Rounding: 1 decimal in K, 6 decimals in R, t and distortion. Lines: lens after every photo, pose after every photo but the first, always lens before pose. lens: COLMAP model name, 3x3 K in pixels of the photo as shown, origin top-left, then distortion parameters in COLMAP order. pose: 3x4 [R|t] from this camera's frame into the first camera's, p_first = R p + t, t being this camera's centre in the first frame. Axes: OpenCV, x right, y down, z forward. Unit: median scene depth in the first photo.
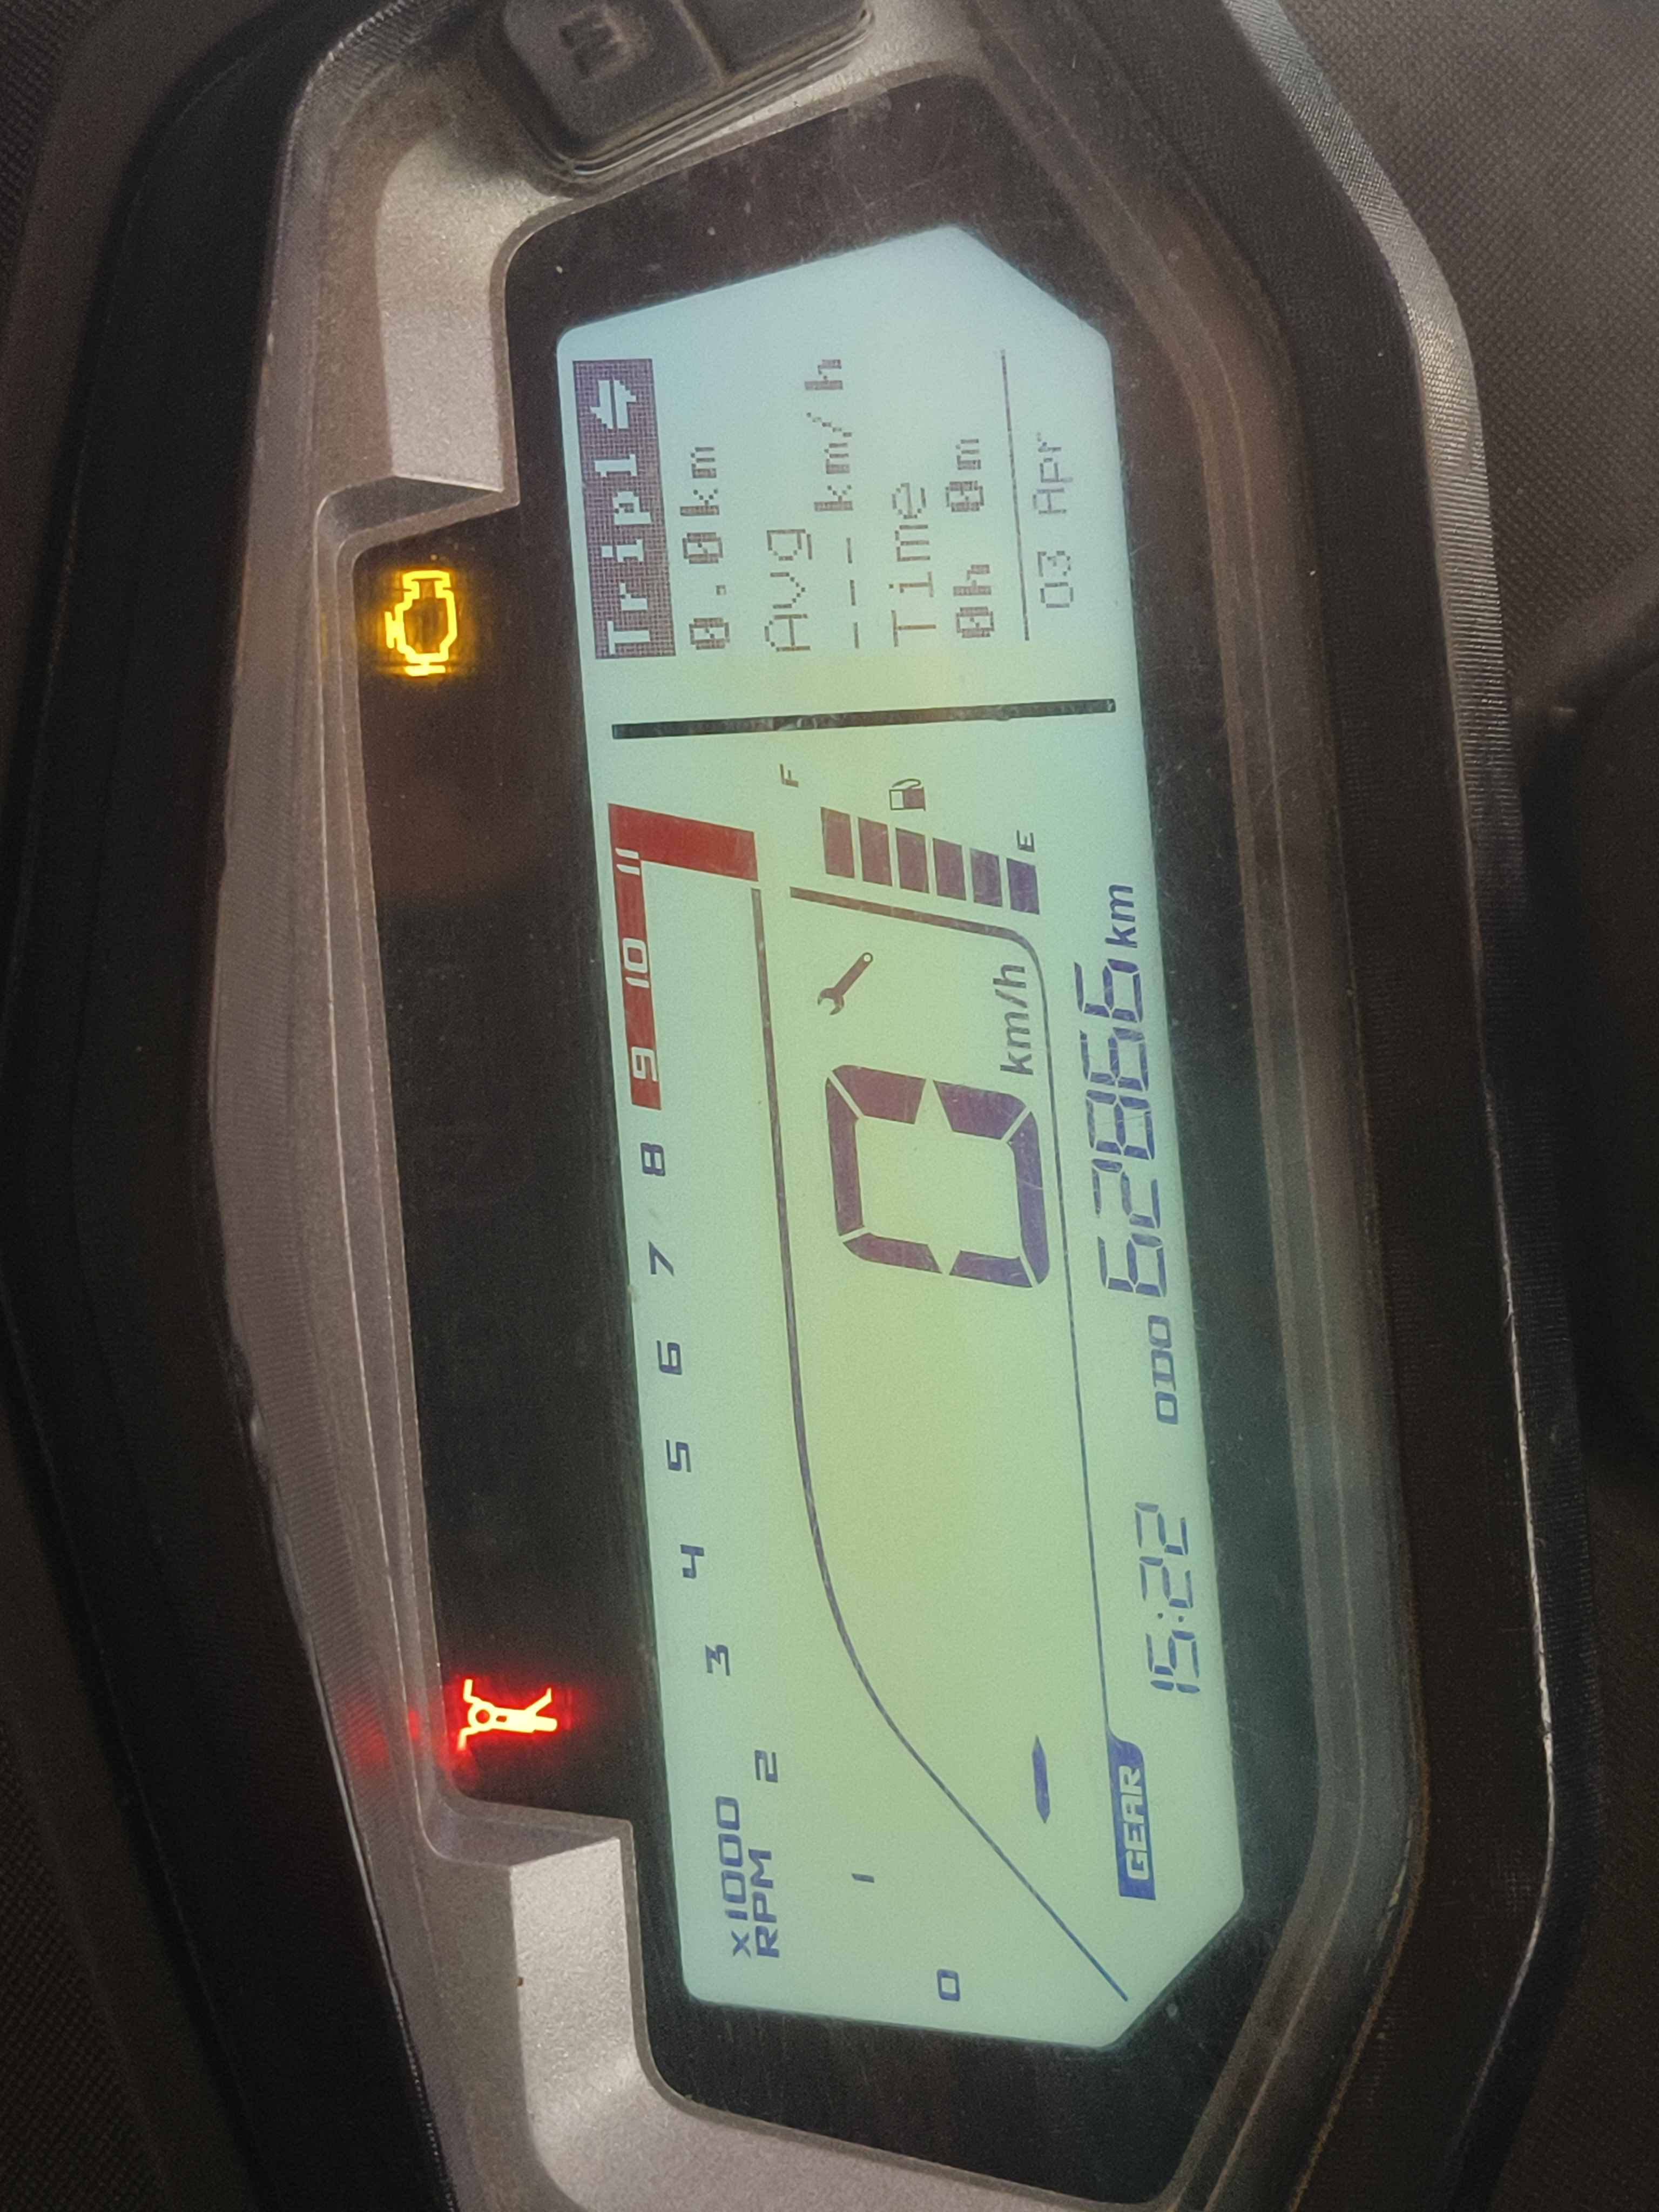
lens RADIAL K [[2962.6, 0, 831.5], [0, 2962.6, 1138.7], [0, 0, 1]] dist [0.065209, -0.743864]
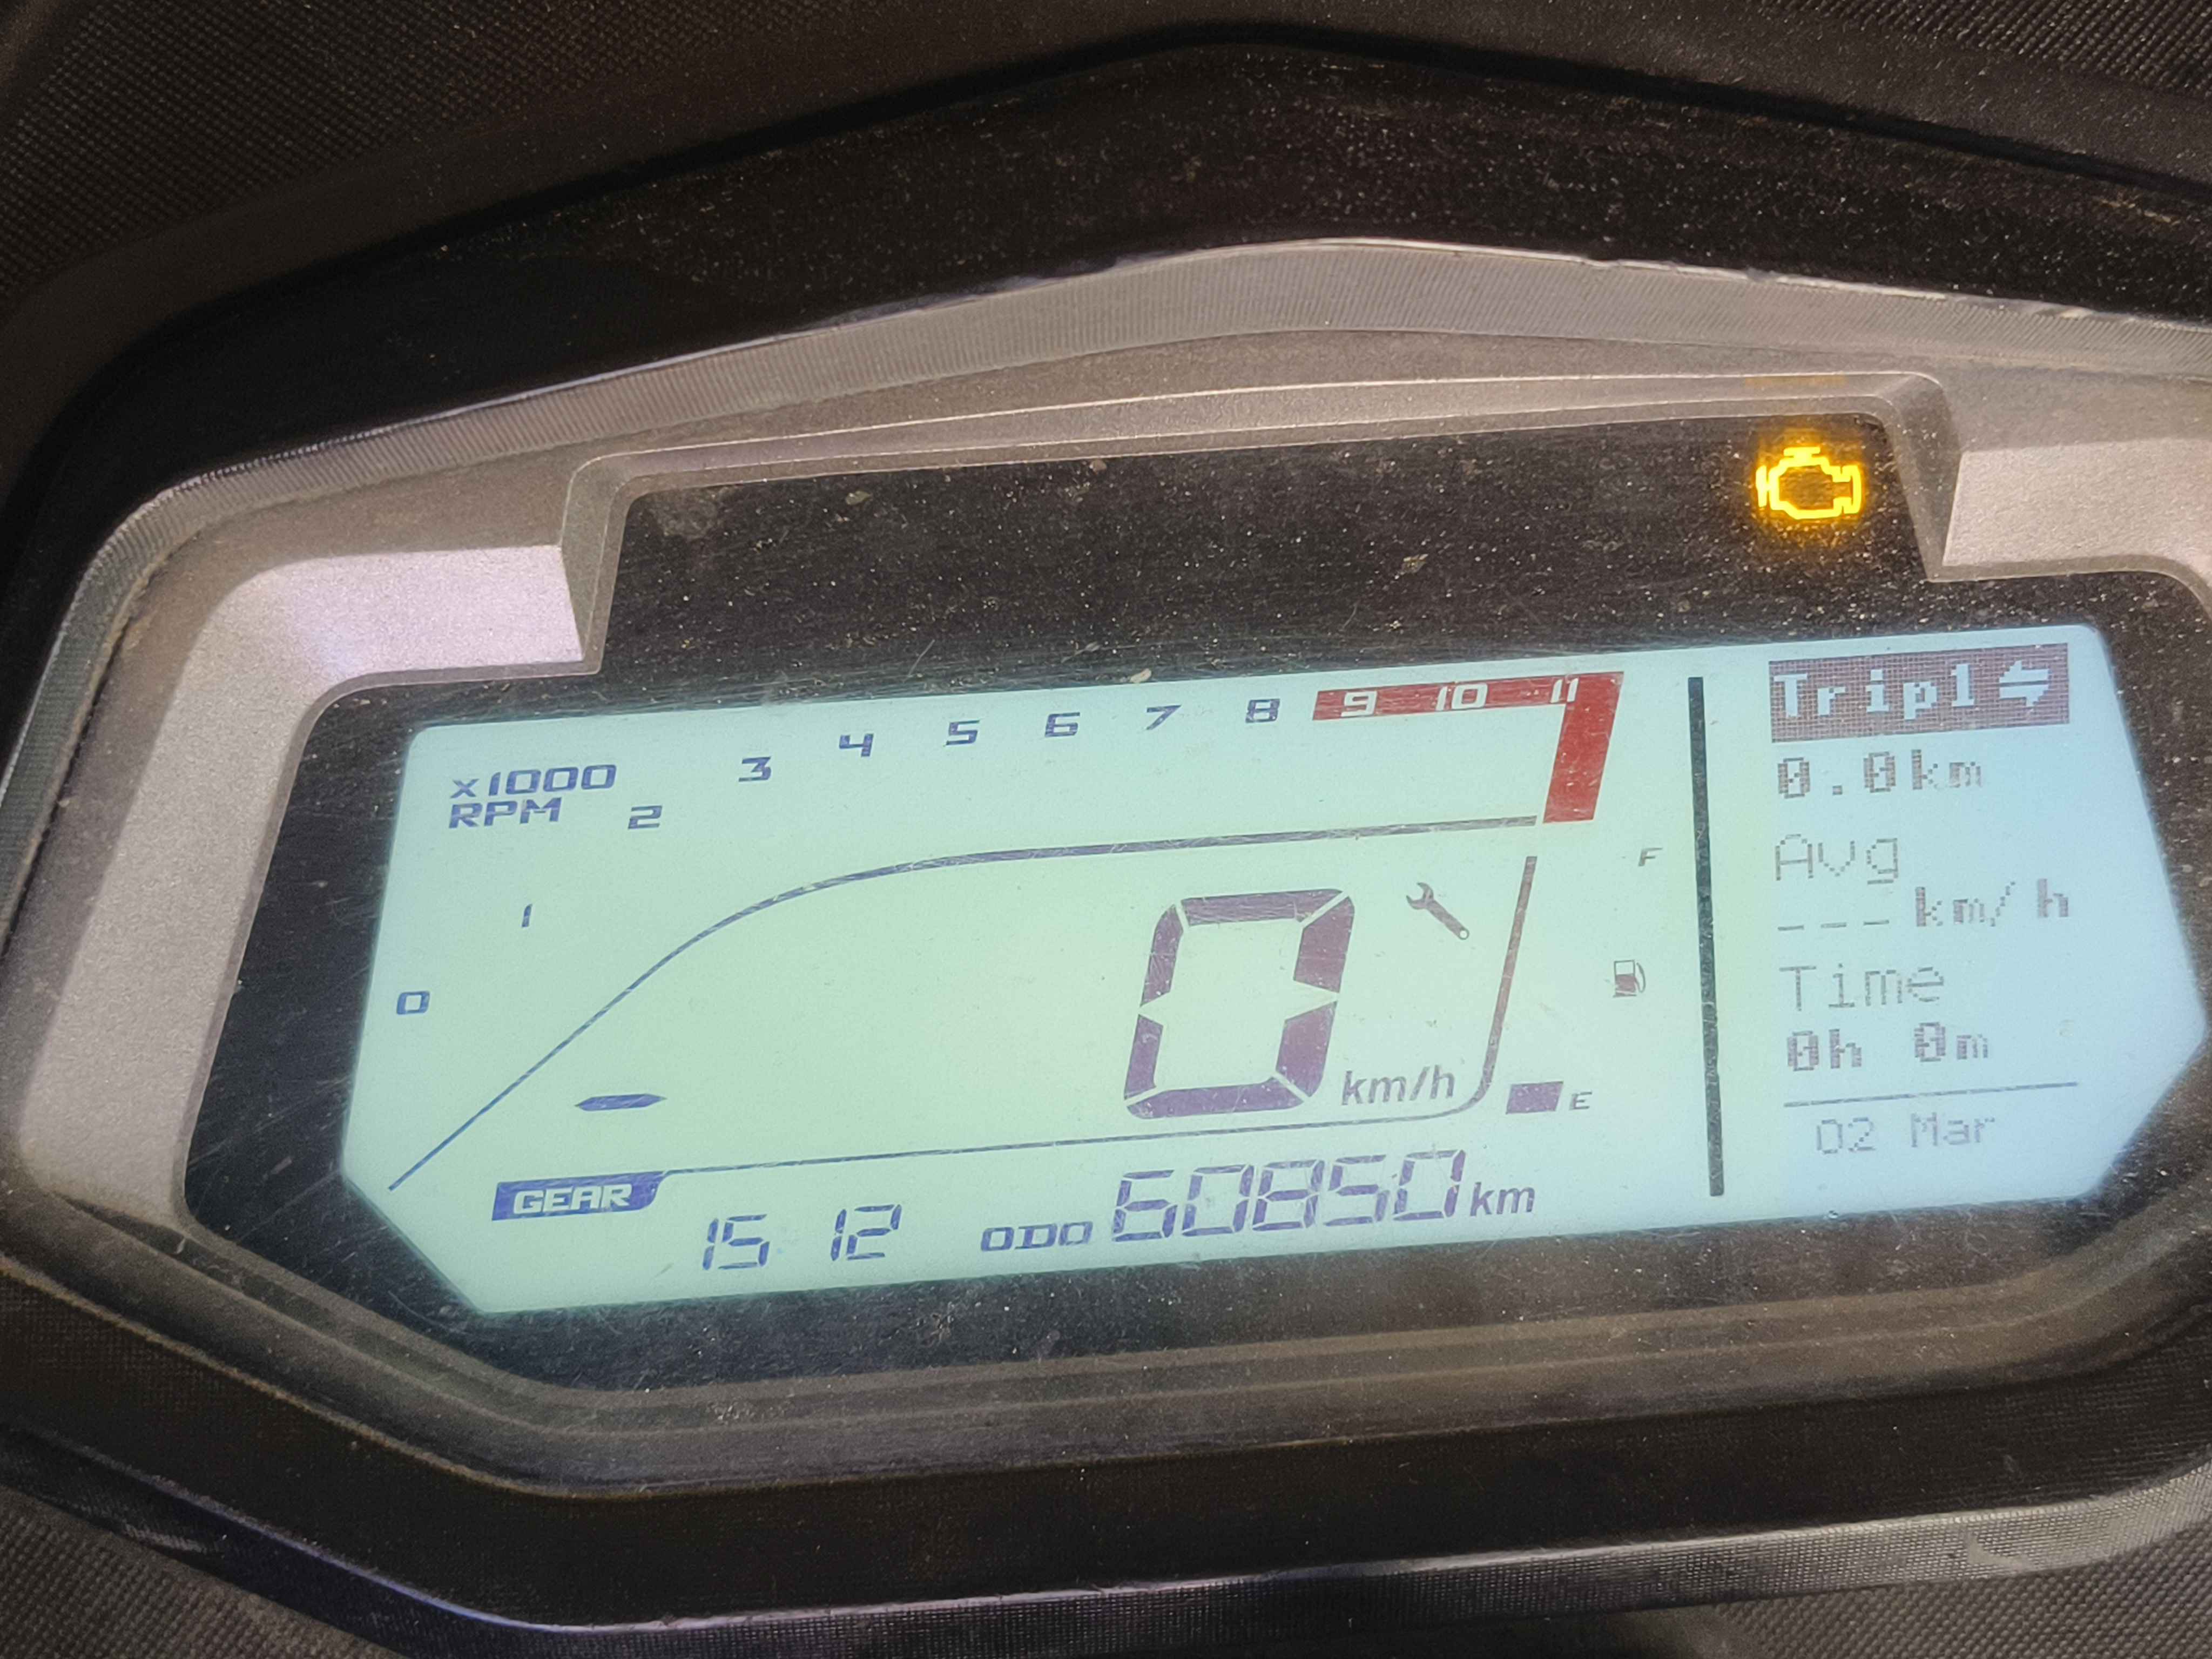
lens RADIAL K [[2962.6, 0, 1106.0], [0, 2962.6, 829.5], [0, 0, 1]] dist [0.065209, -0.743864]
pose [[-0.011734, 0.996642, -0.081042, 0.058566], [-0.999898, -0.012350, -0.007108, 0.064961], [-0.008085, 0.080950, 0.996685, 0.021631]]
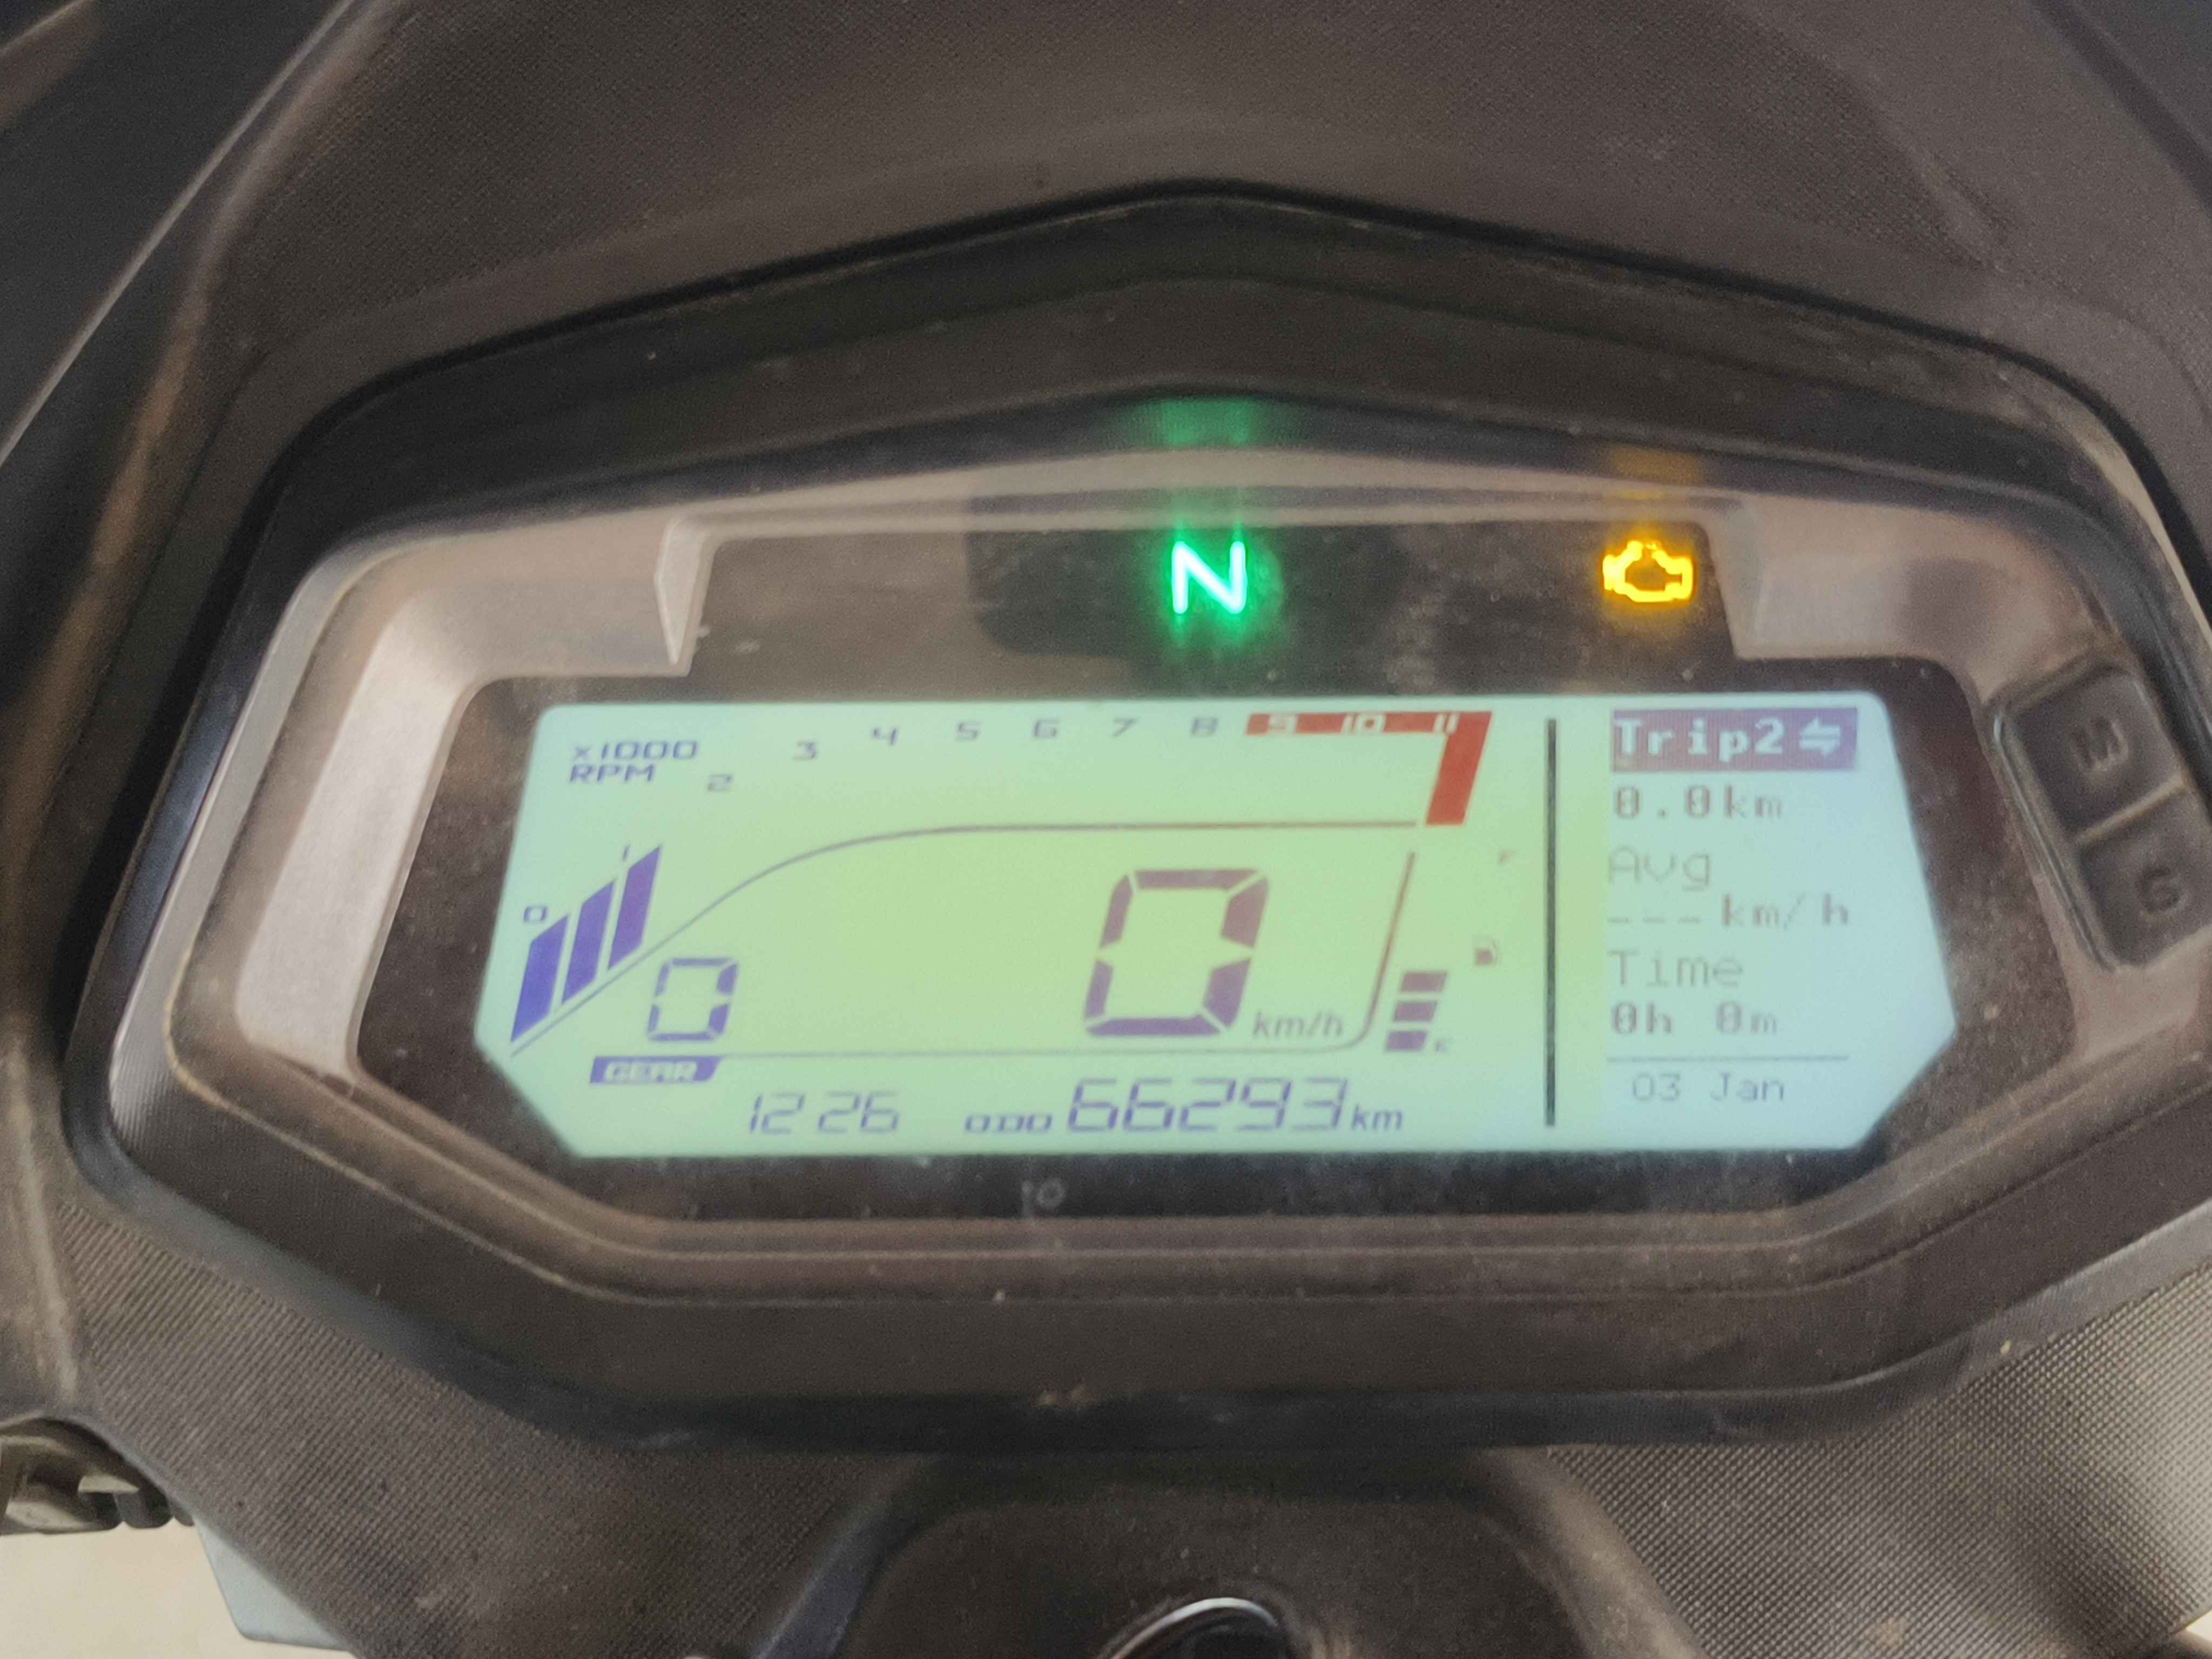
lens RADIAL K [[2915.8, 0, 1086.9], [0, 2915.8, 760.2], [0, 0, 1]] dist [0.090292, -1.015472]
pose [[-0.072797, 0.996842, -0.031720, -0.003547], [-0.995261, -0.070552, 0.066923, -0.026519], [0.064474, 0.036441, 0.997254, -0.227152]]
